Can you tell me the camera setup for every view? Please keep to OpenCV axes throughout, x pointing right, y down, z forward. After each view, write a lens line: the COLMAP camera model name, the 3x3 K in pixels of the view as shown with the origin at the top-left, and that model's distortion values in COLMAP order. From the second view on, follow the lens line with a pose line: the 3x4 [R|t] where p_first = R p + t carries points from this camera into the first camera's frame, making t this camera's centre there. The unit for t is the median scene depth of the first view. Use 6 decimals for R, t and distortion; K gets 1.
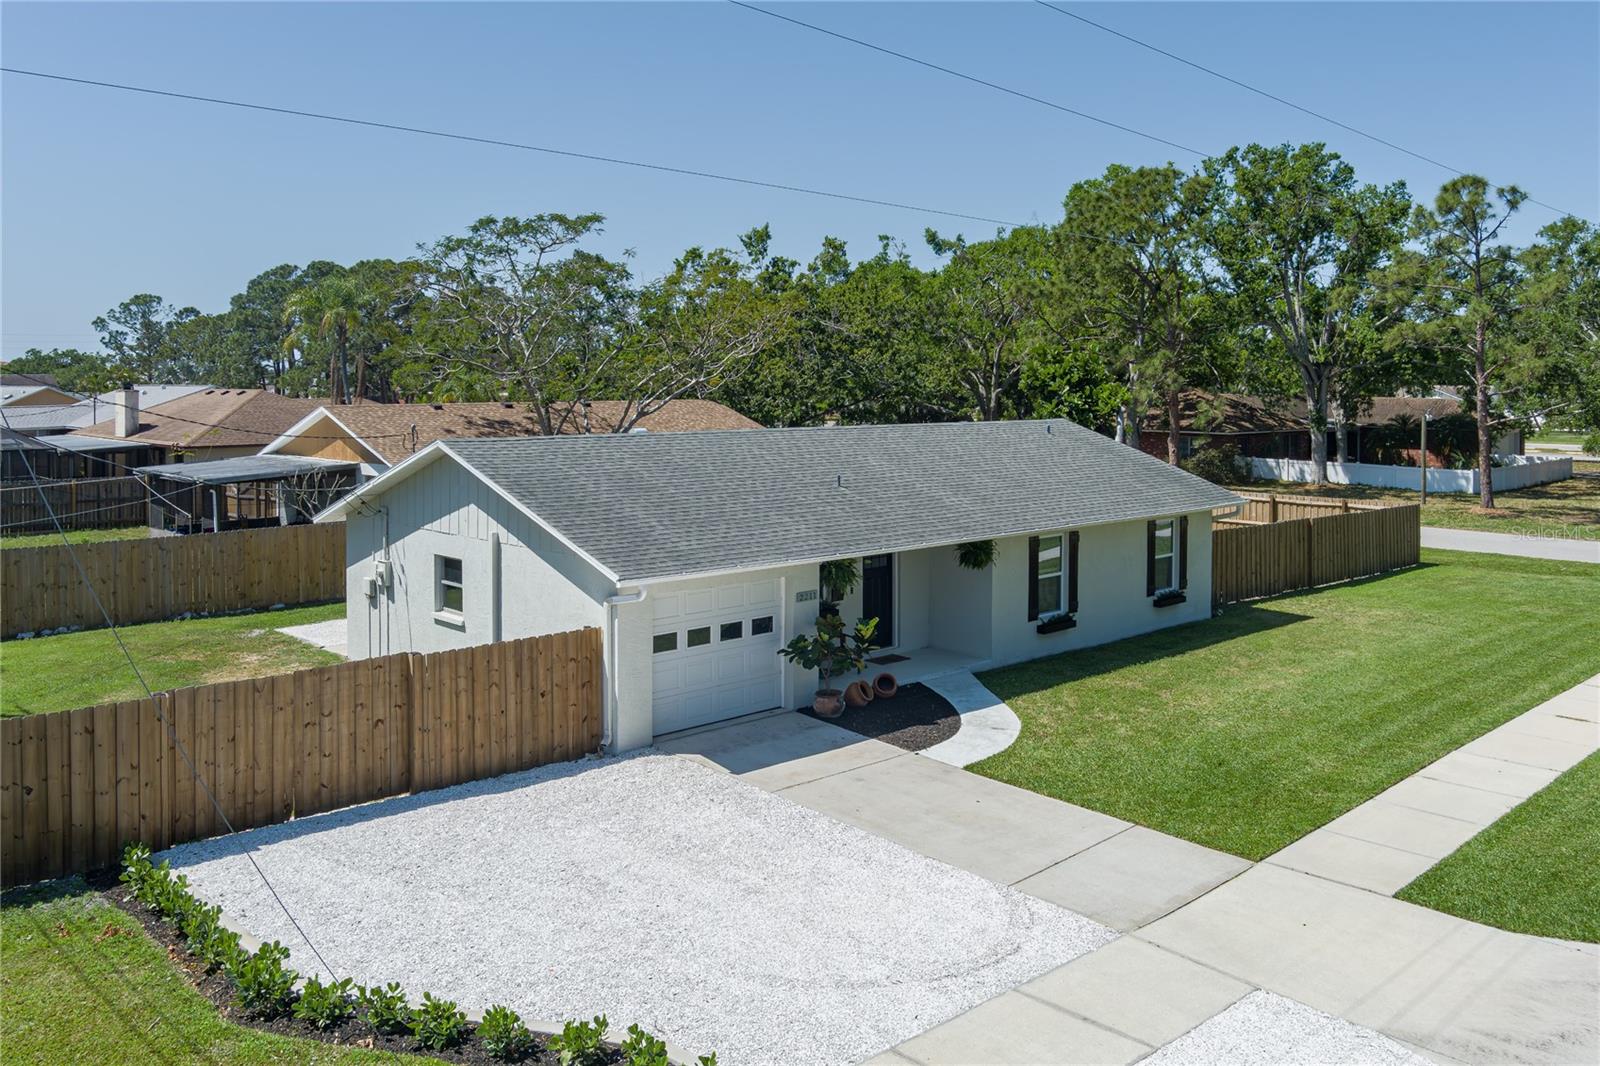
lens RADIAL K [[1309.7, 0, 802.4], [0, 1309.7, 364.8], [0, 0, 1]] dist [-0.050572, 0.004126]
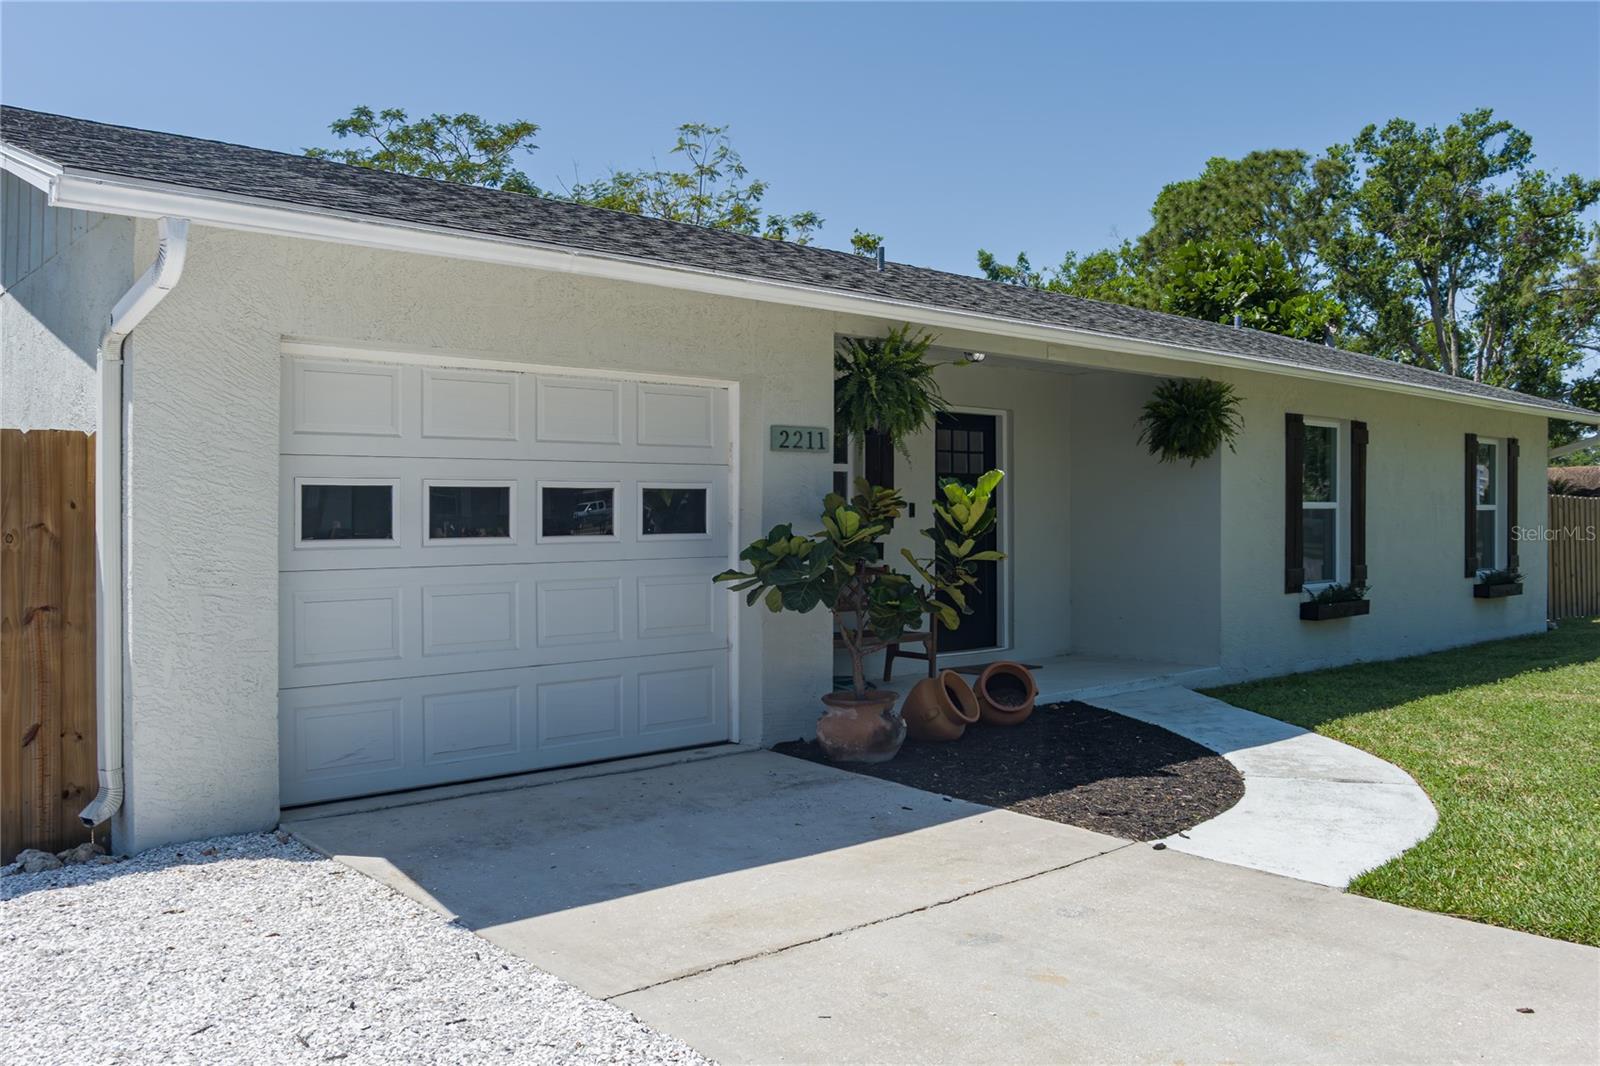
lens RADIAL K [[1308.8, 0, 800.0], [0, 1308.8, 533.0], [0, 0, 1]] dist [-0.059454, -0.005021]
pose [[0.999509, -0.012307, -0.028831, 0.012392], [0.012745, 0.999805, 0.015071, 0.172157], [0.028640, -0.015431, 0.999471, 0.548160]]
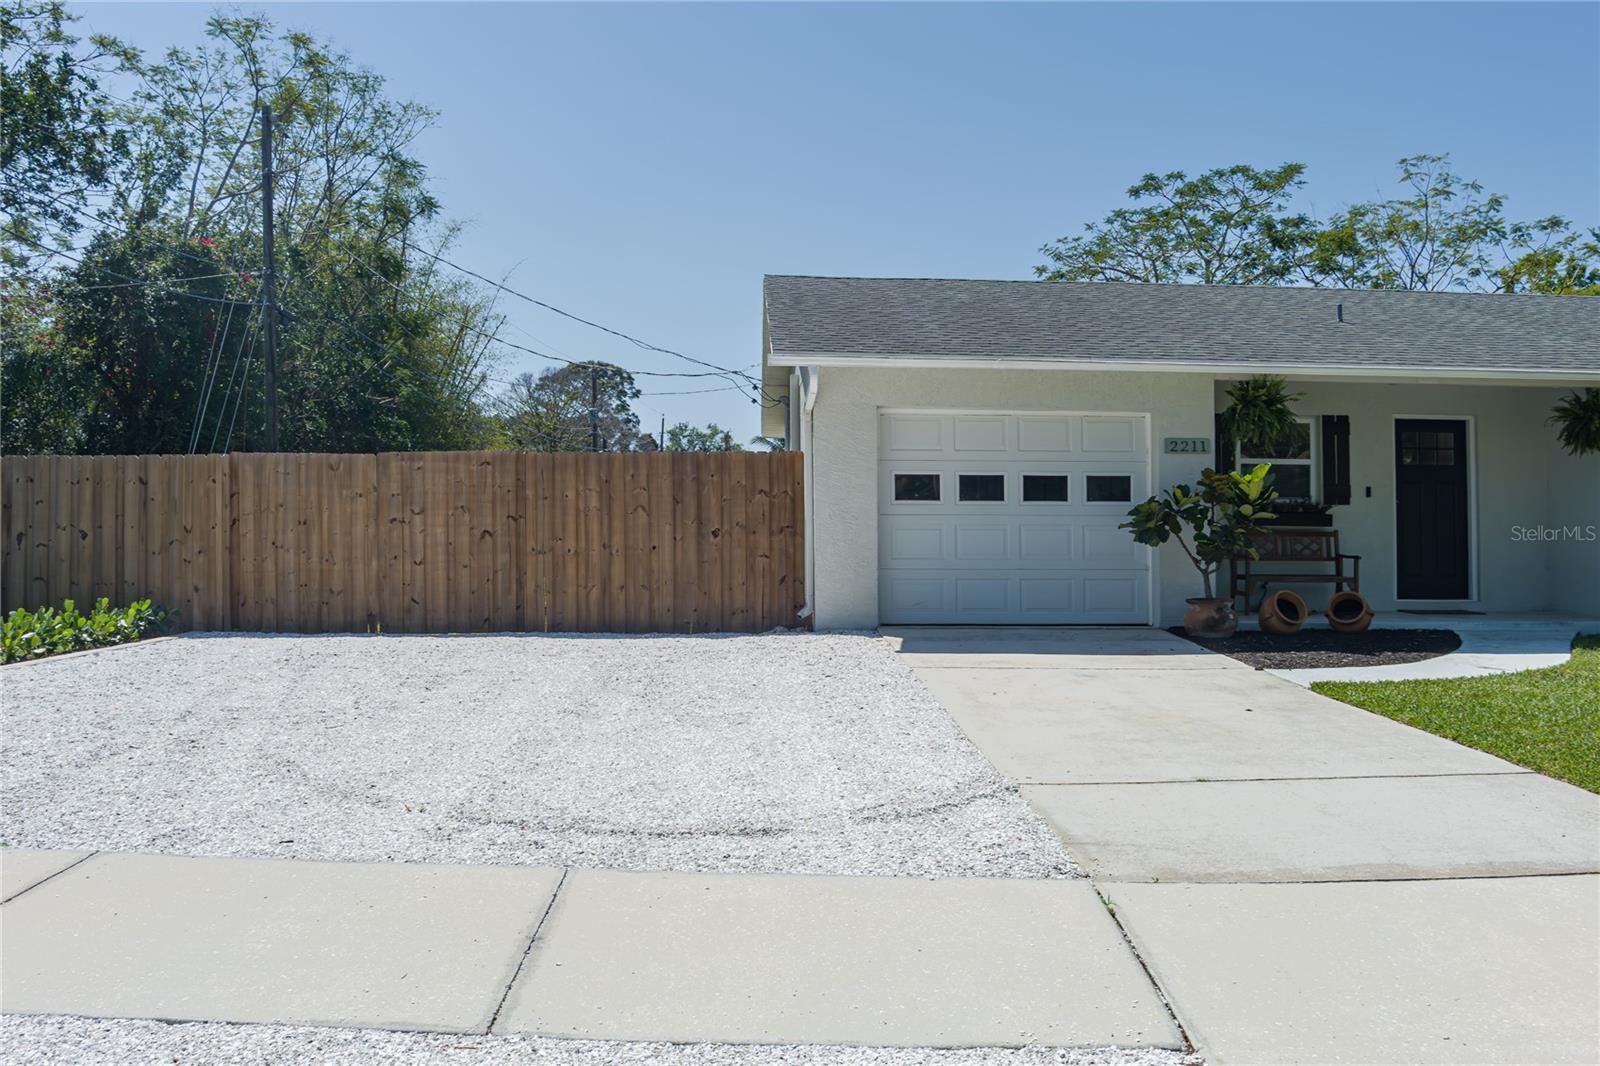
lens RADIAL K [[1299.5, 0, 800.0], [0, 1299.5, 533.0], [0, 0, 1]] dist [-0.062425, -0.012271]
pose [[0.757172, 0.007676, -0.653170, 0.228825], [0.000637, 0.999922, 0.012489, 0.182906], [0.653215, -0.009873, 0.757108, 0.364940]]
